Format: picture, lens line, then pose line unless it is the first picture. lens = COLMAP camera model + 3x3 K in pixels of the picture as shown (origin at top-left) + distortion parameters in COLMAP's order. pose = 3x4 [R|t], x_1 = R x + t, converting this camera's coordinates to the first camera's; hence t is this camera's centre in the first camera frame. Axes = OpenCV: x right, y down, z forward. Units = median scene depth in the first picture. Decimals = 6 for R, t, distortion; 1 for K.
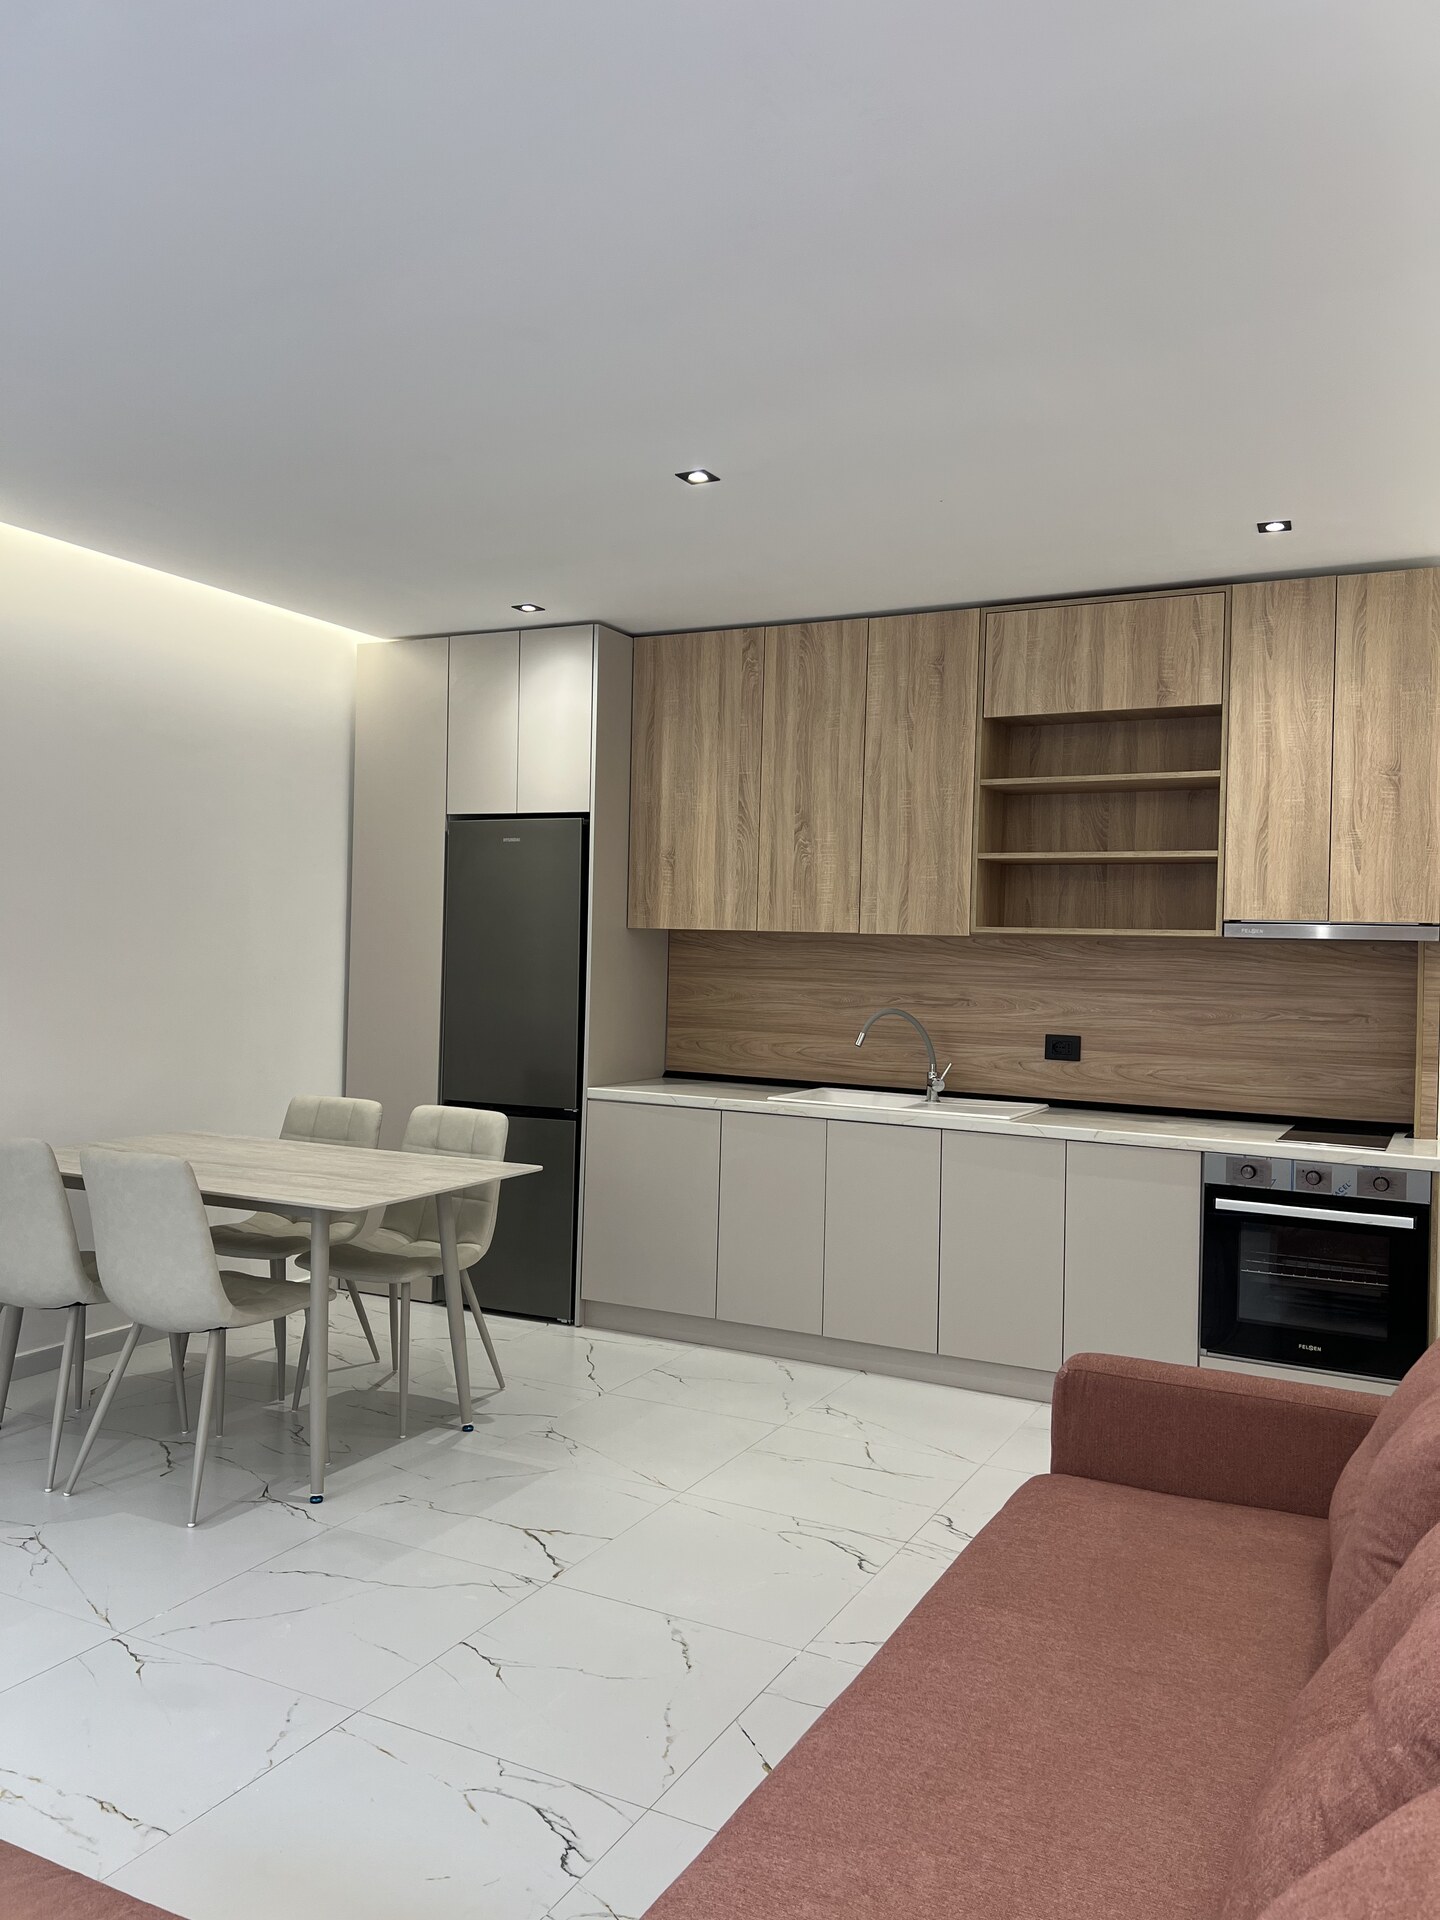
lens RADIAL K [[1436.7, 0, 725.9], [0, 1436.7, 954.0], [0, 0, 1]] dist [0.049898, -0.057516]
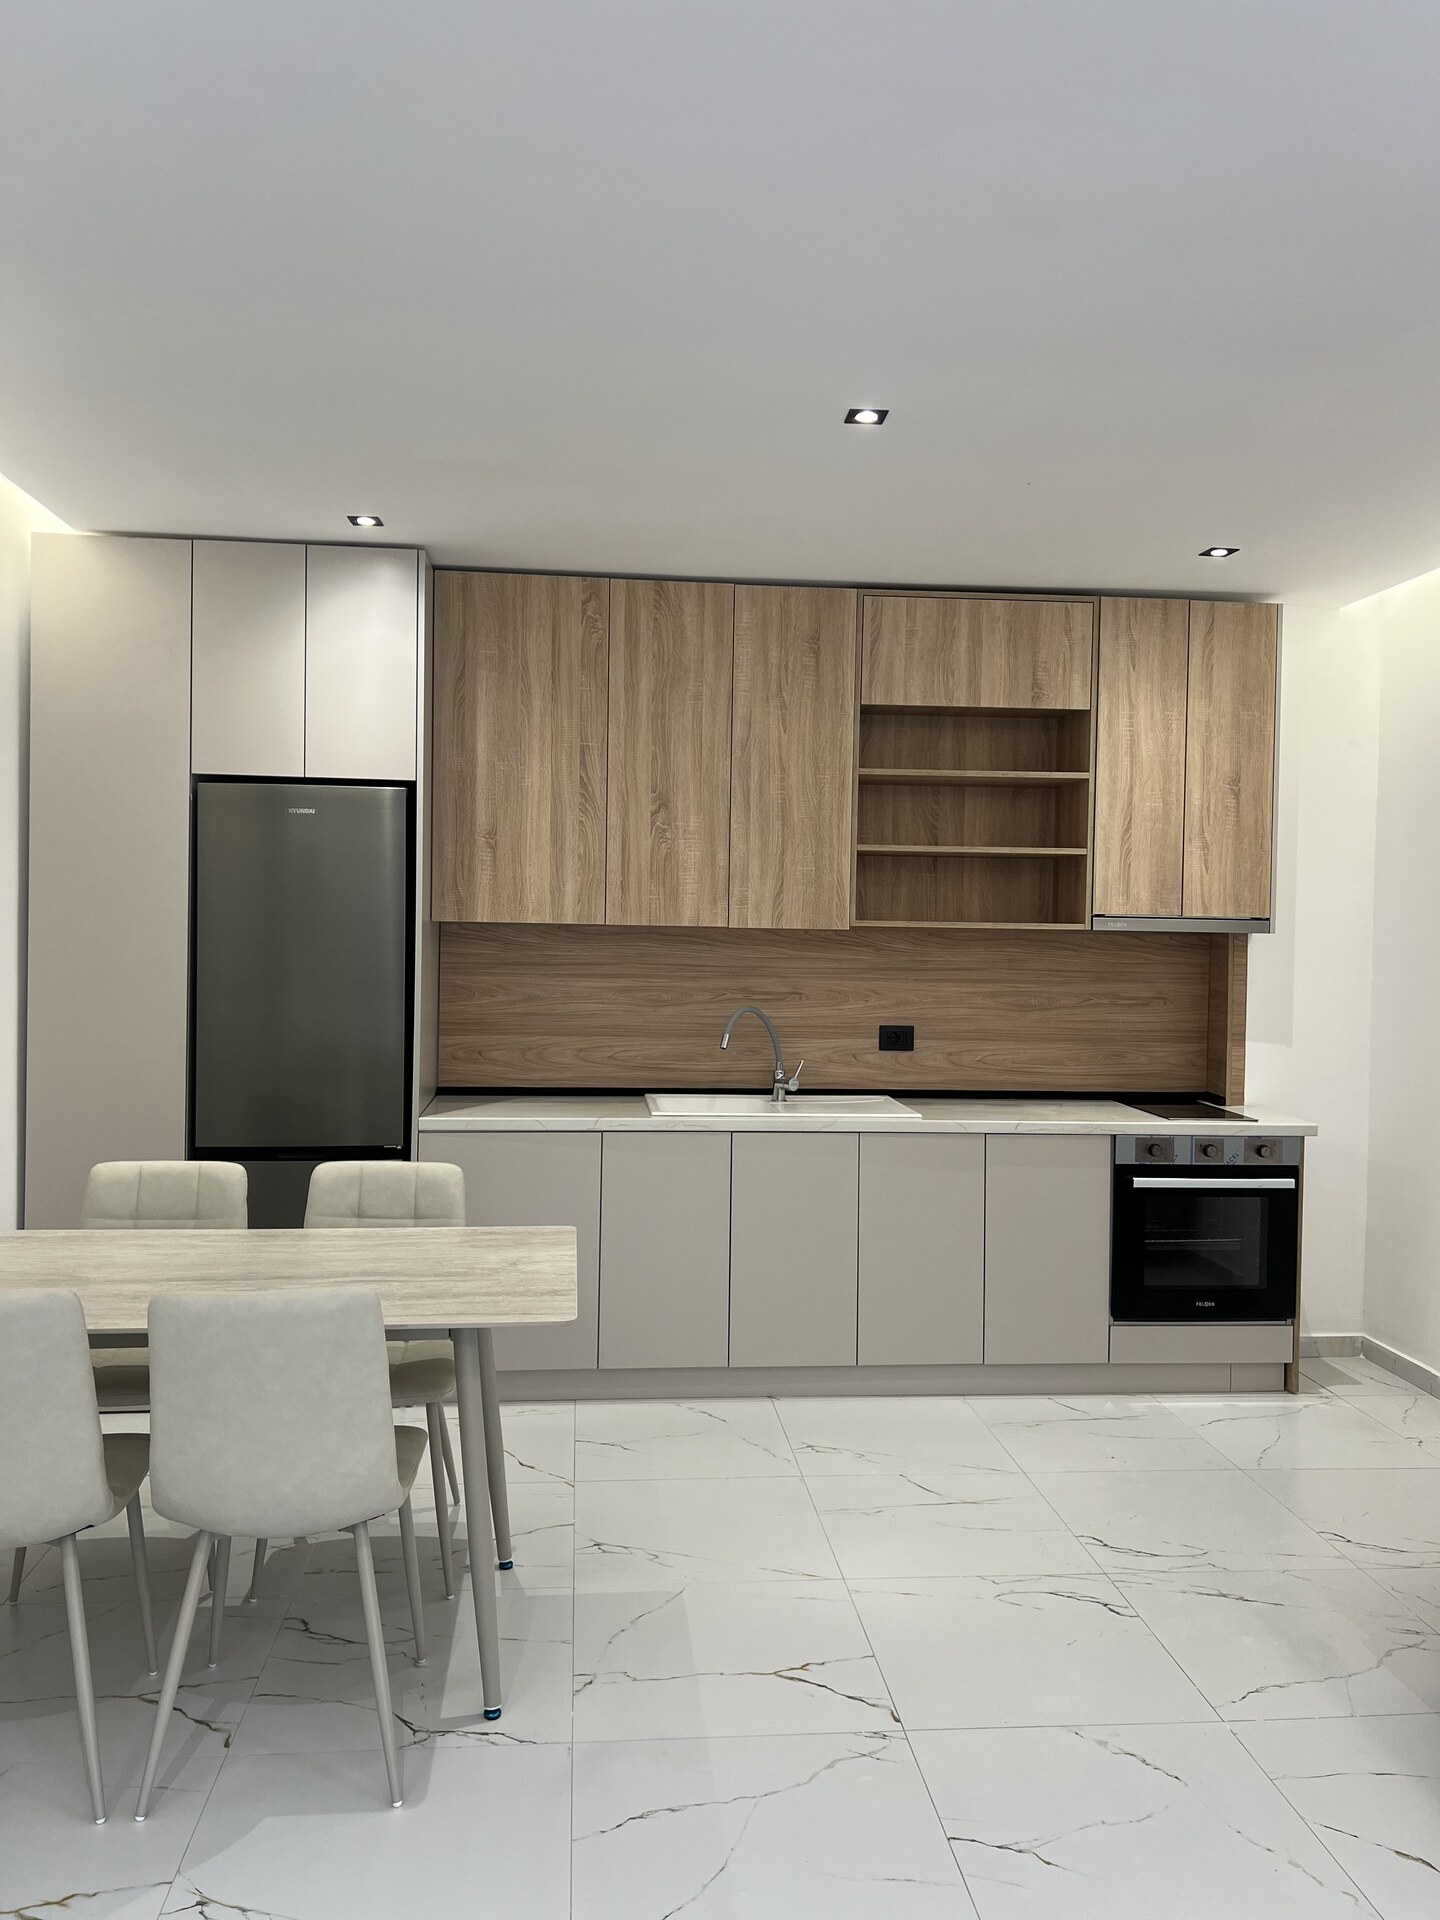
lens RADIAL K [[1445.1, 0, 719.1], [0, 1445.1, 954.8], [0, 0, 1]] dist [0.106469, -0.138252]
pose [[0.842245, -0.022780, 0.538613, -0.420394], [0.005905, 0.999437, 0.033036, -0.027760], [-0.539062, -0.024644, 0.841906, 0.221553]]
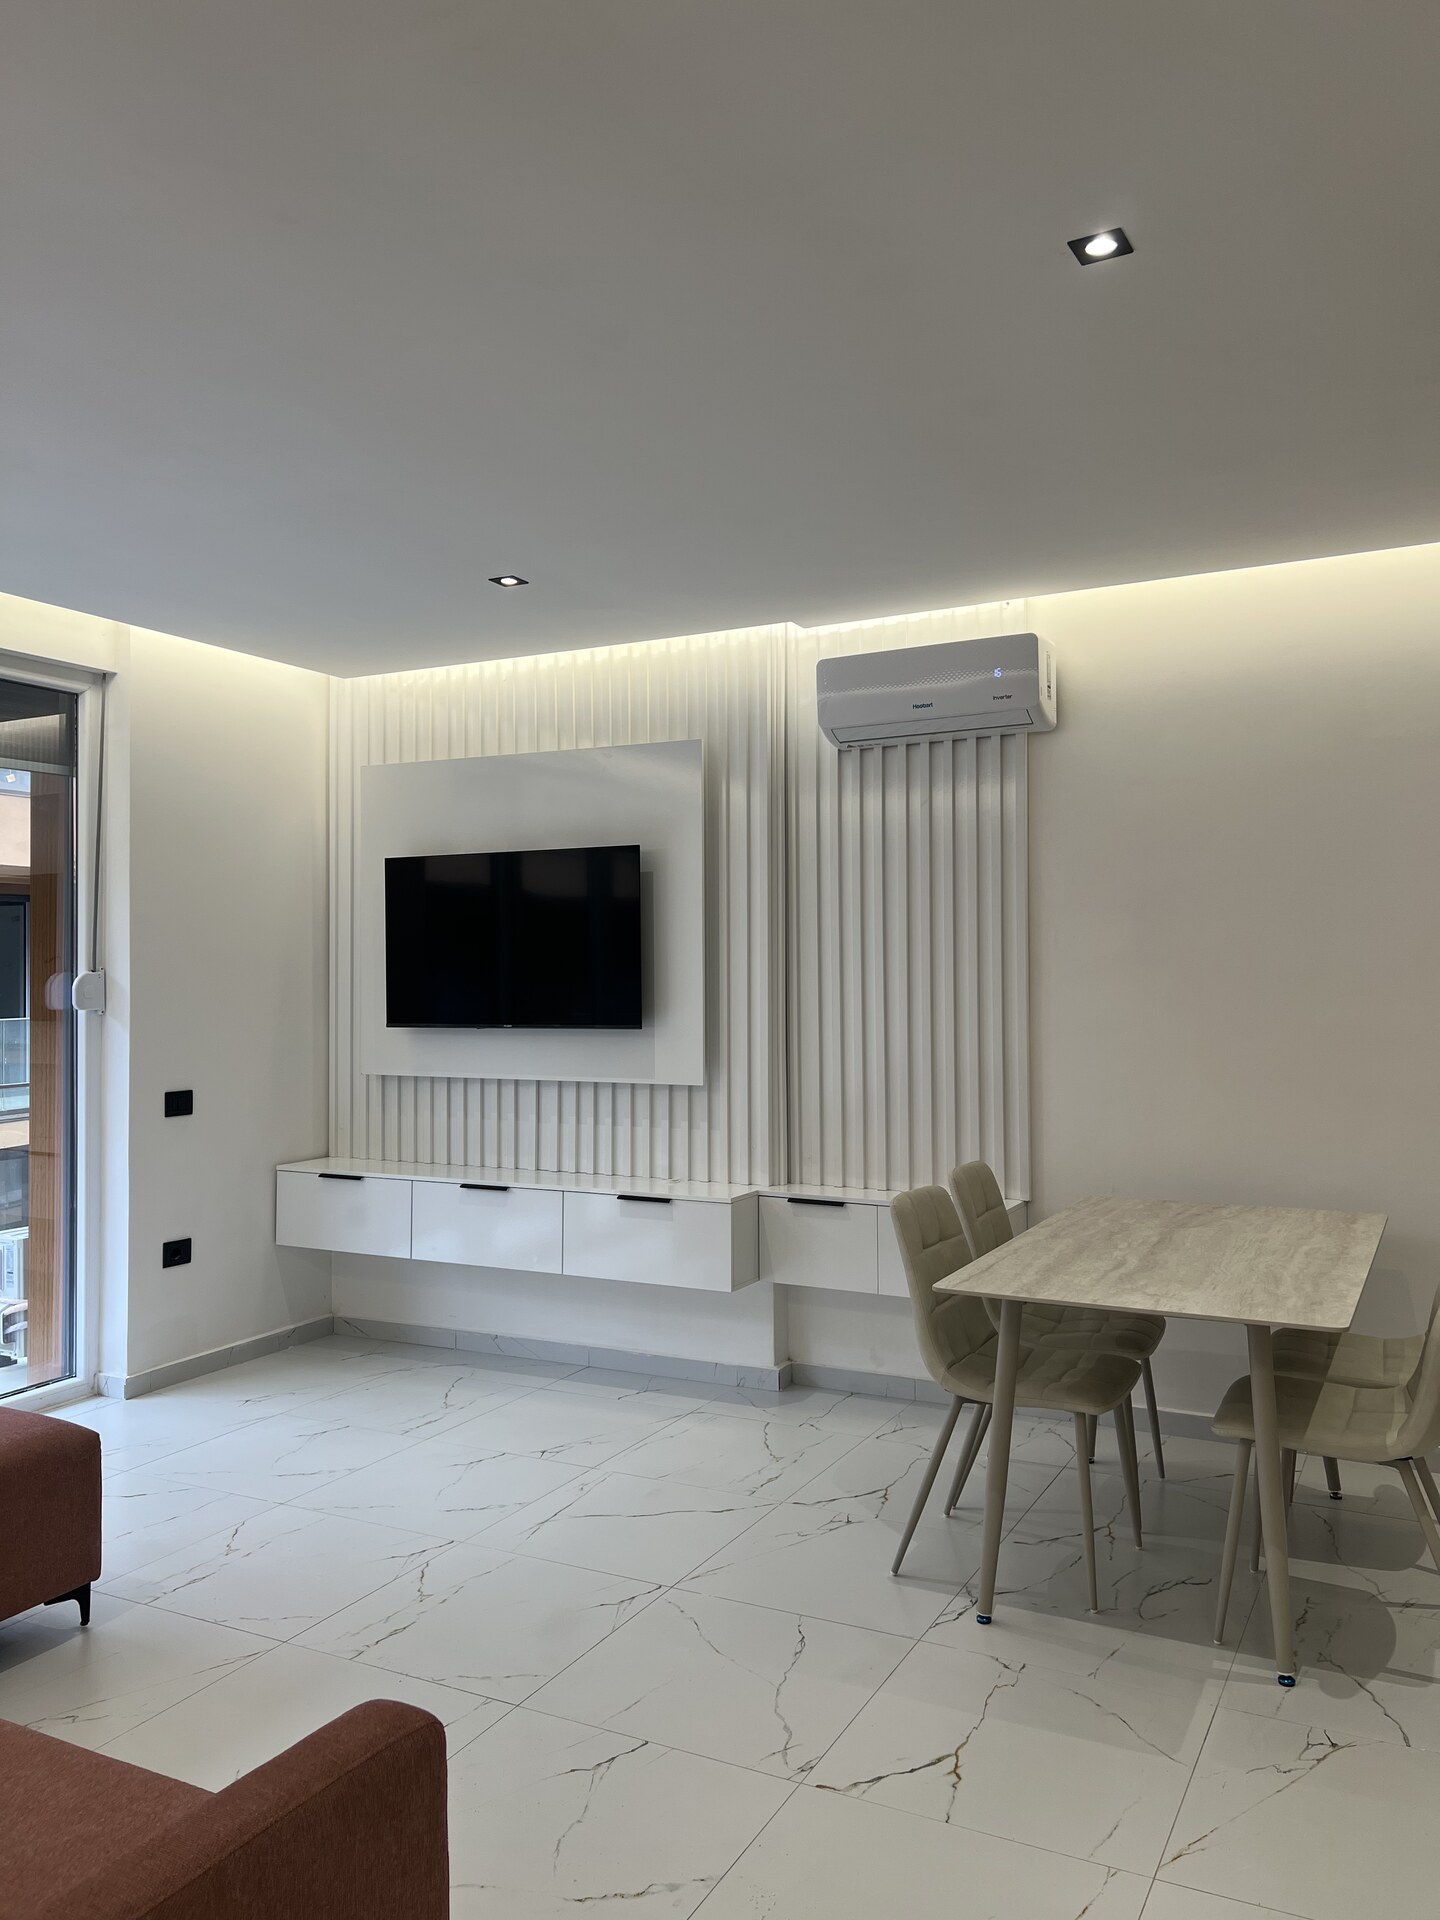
lens RADIAL K [[1455.6, 0, 724.1], [0, 1455.6, 940.1], [0, 0, 1]] dist [0.045574, -0.058200]
pose [[-0.012586, -0.045722, -0.998875, 0.457881], [0.010264, 0.998895, -0.045853, 0.000672], [0.999868, -0.010829, -0.012102, 0.617161]]
